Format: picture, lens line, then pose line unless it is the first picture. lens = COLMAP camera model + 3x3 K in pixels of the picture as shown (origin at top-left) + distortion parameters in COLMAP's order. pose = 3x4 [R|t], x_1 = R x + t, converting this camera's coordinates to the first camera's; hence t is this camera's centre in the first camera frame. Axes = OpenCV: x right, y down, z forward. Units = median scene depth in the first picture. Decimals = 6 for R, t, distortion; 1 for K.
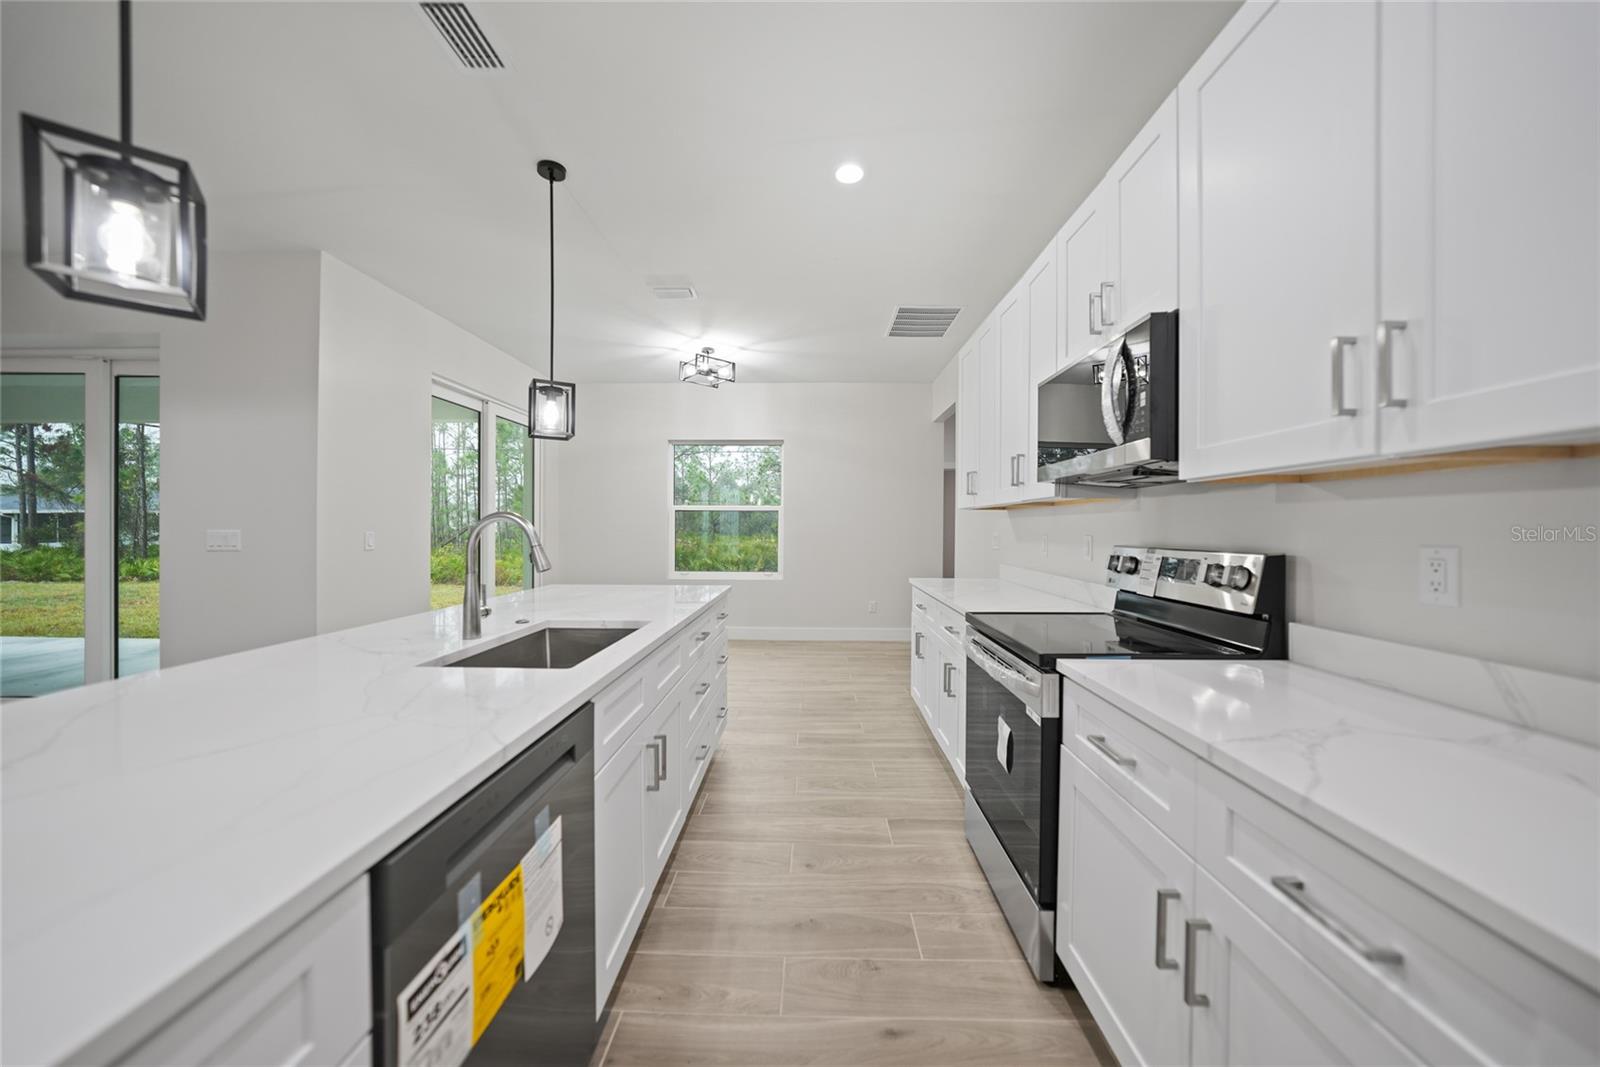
lens RADIAL K [[559.2, 0, 803.2], [0, 559.2, 519.0], [0, 0, 1]] dist [-0.009524, 0.000138]
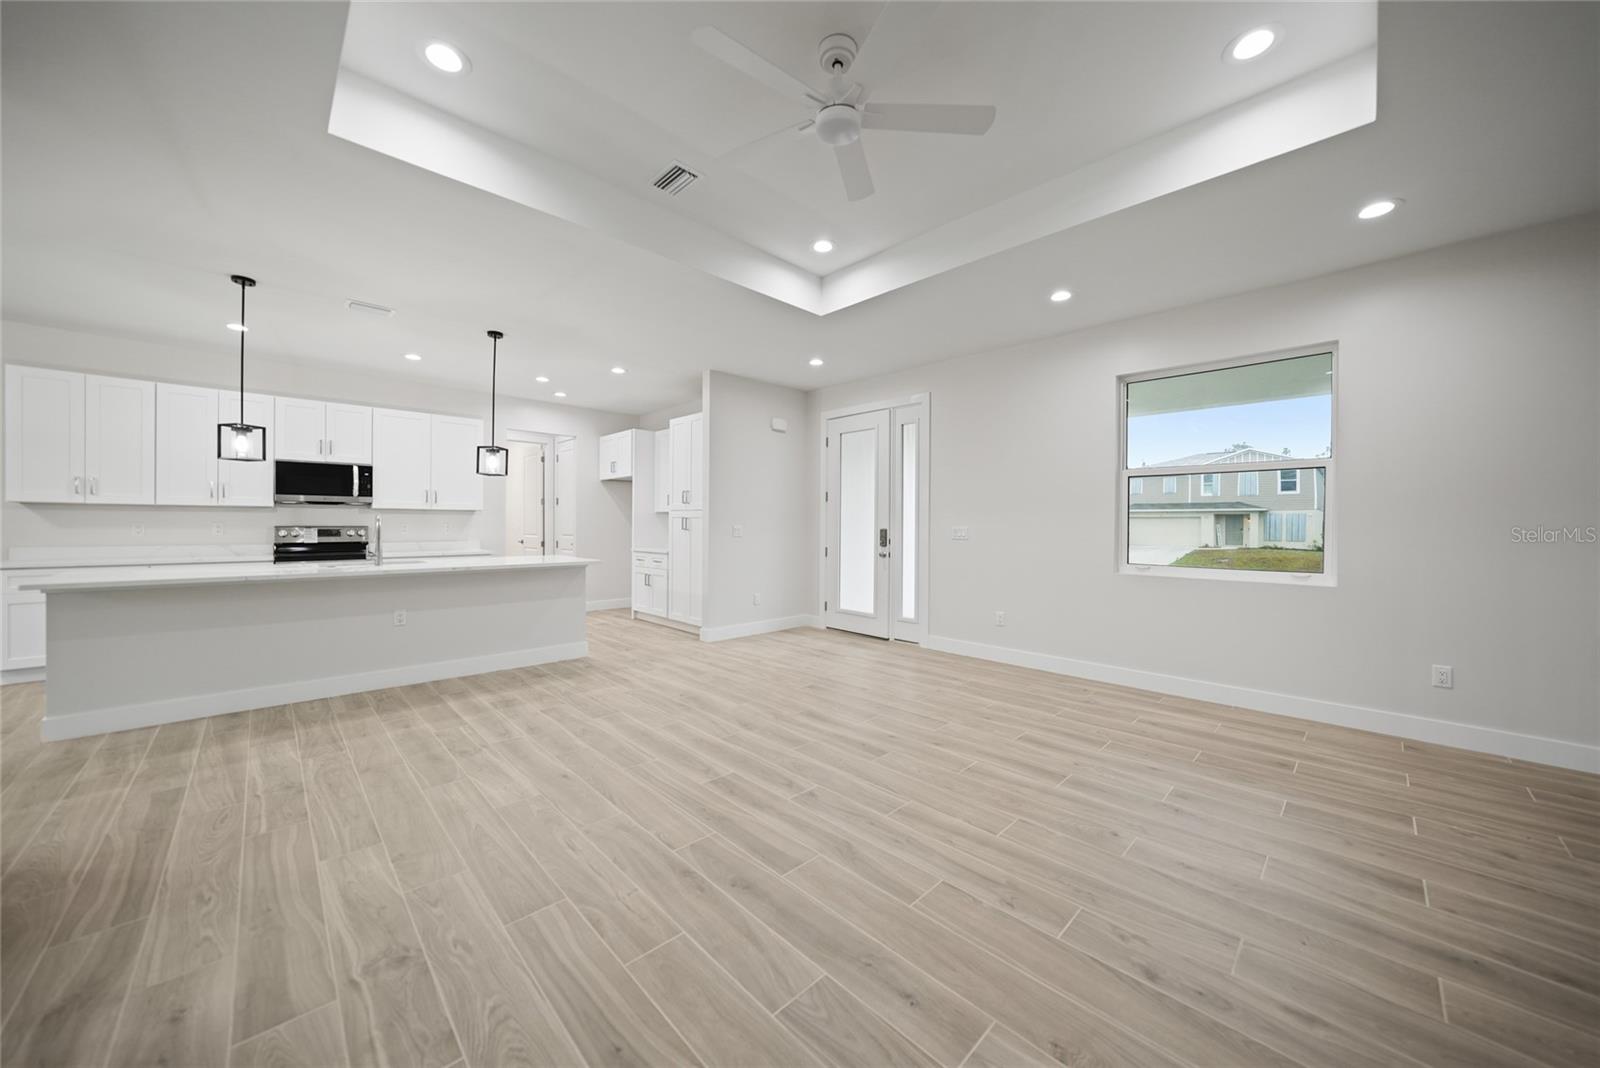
lens RADIAL K [[565.1, 0, 802.4], [0, 565.1, 533.8], [0, 0, 1]] dist [-0.025912, 0.006663]
pose [[-0.714655, -0.021242, 0.699154, -3.139853], [-0.017611, 0.999768, 0.012373, 0.007534], [-0.699255, -0.003470, -0.714864, 1.239734]]
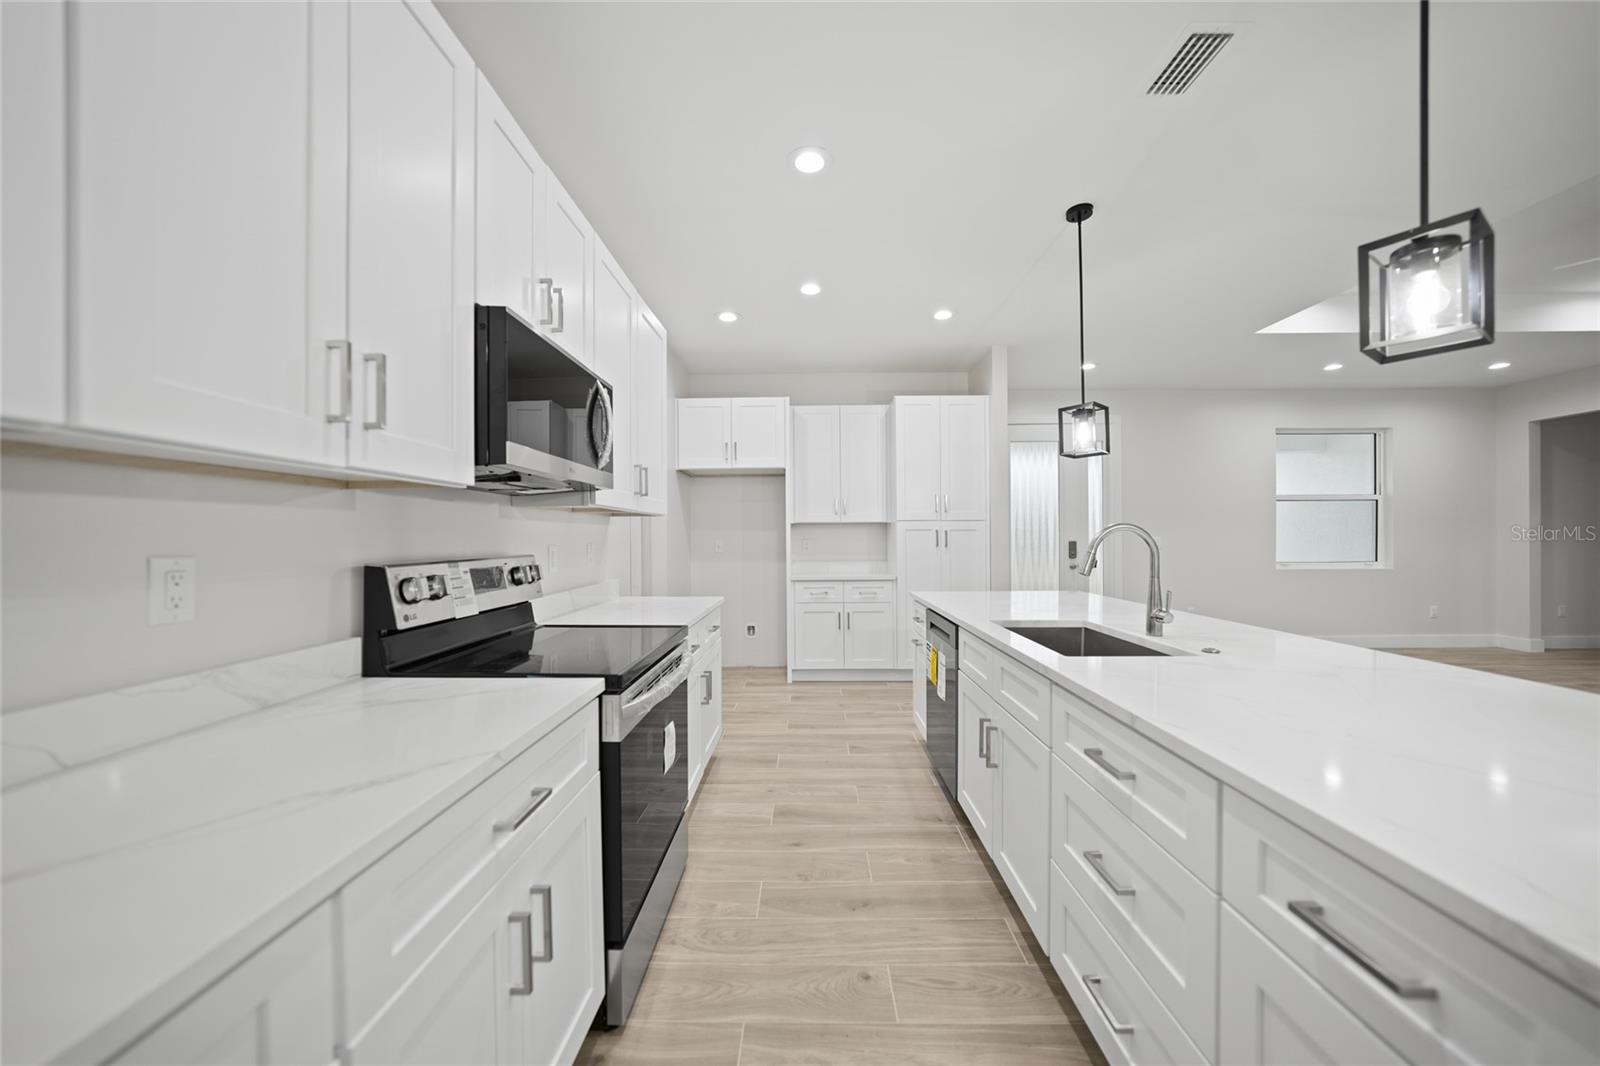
lens RADIAL K [[559.4, 0, 801.6], [0, 559.4, 537.2], [0, 0, 1]] dist [-0.026775, 0.007183]
pose [[-0.999959, 0.001656, -0.008848, 0.106756], [0.001772, 0.999912, -0.013111, 0.027002], [0.008826, -0.013126, -0.999875, 1.795605]]
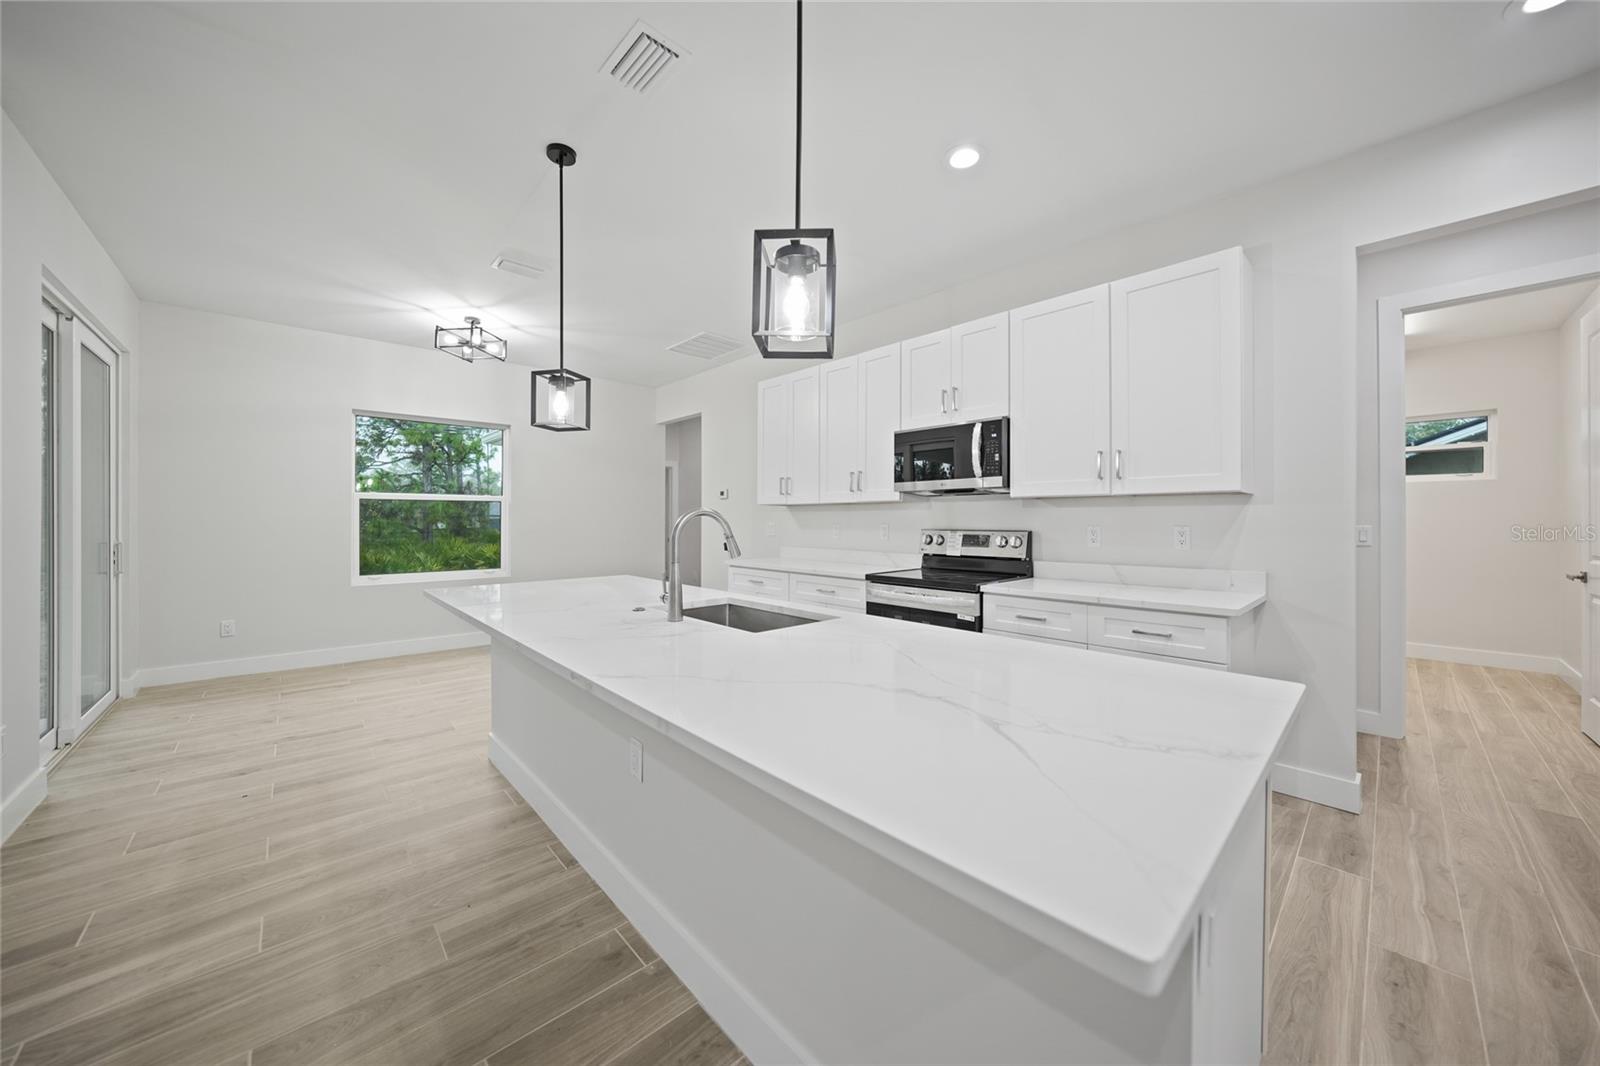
lens RADIAL K [[559.2, 0, 803.2], [0, 559.2, 518.5], [0, 0, 1]] dist [-0.009524, 0.000138]
pose [[0.718654, -0.002312, 0.695364, -1.014897], [-0.006754, 0.999924, 0.010305, -0.002947], [-0.695335, -0.012103, 0.718584, 0.006322]]
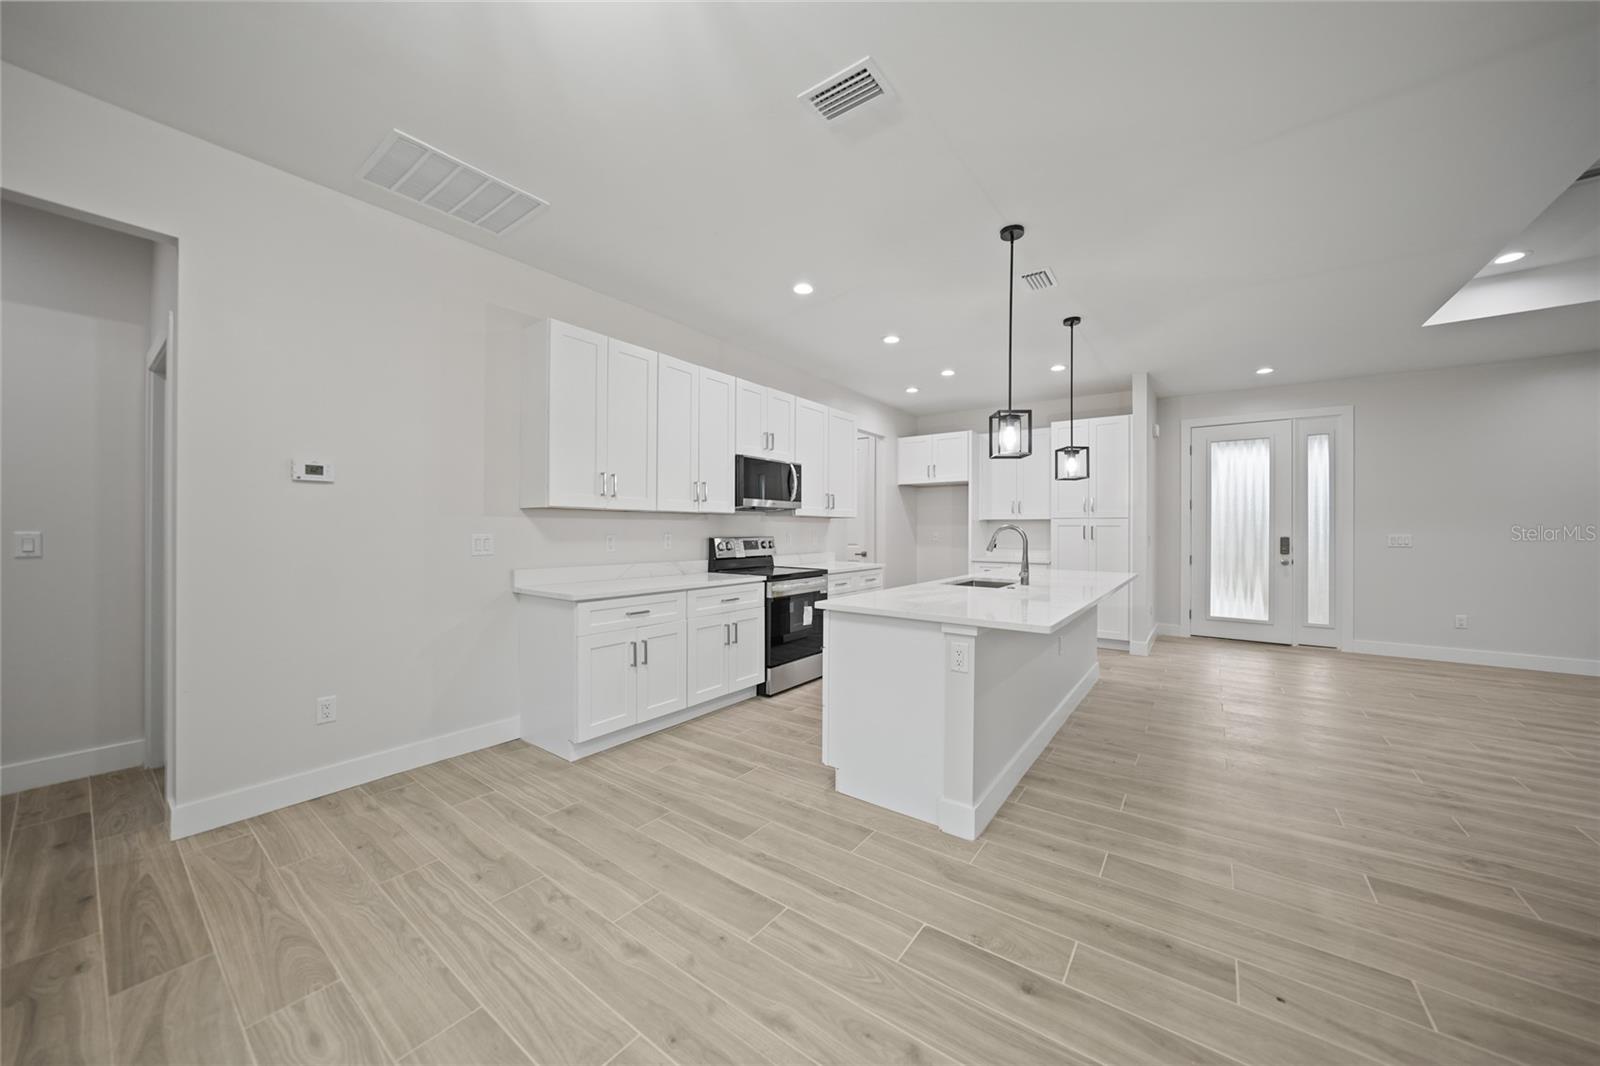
lens RADIAL K [[562.2, 0, 800.7], [0, 562.2, 526.0], [0, 0, 1]] dist [-0.029184, 0.007182]
pose [[-0.818858, -0.004075, 0.573981, -0.948096], [-0.014445, 0.999804, -0.013510, 0.029717], [-0.573814, -0.019354, -0.818757, 2.738736]]
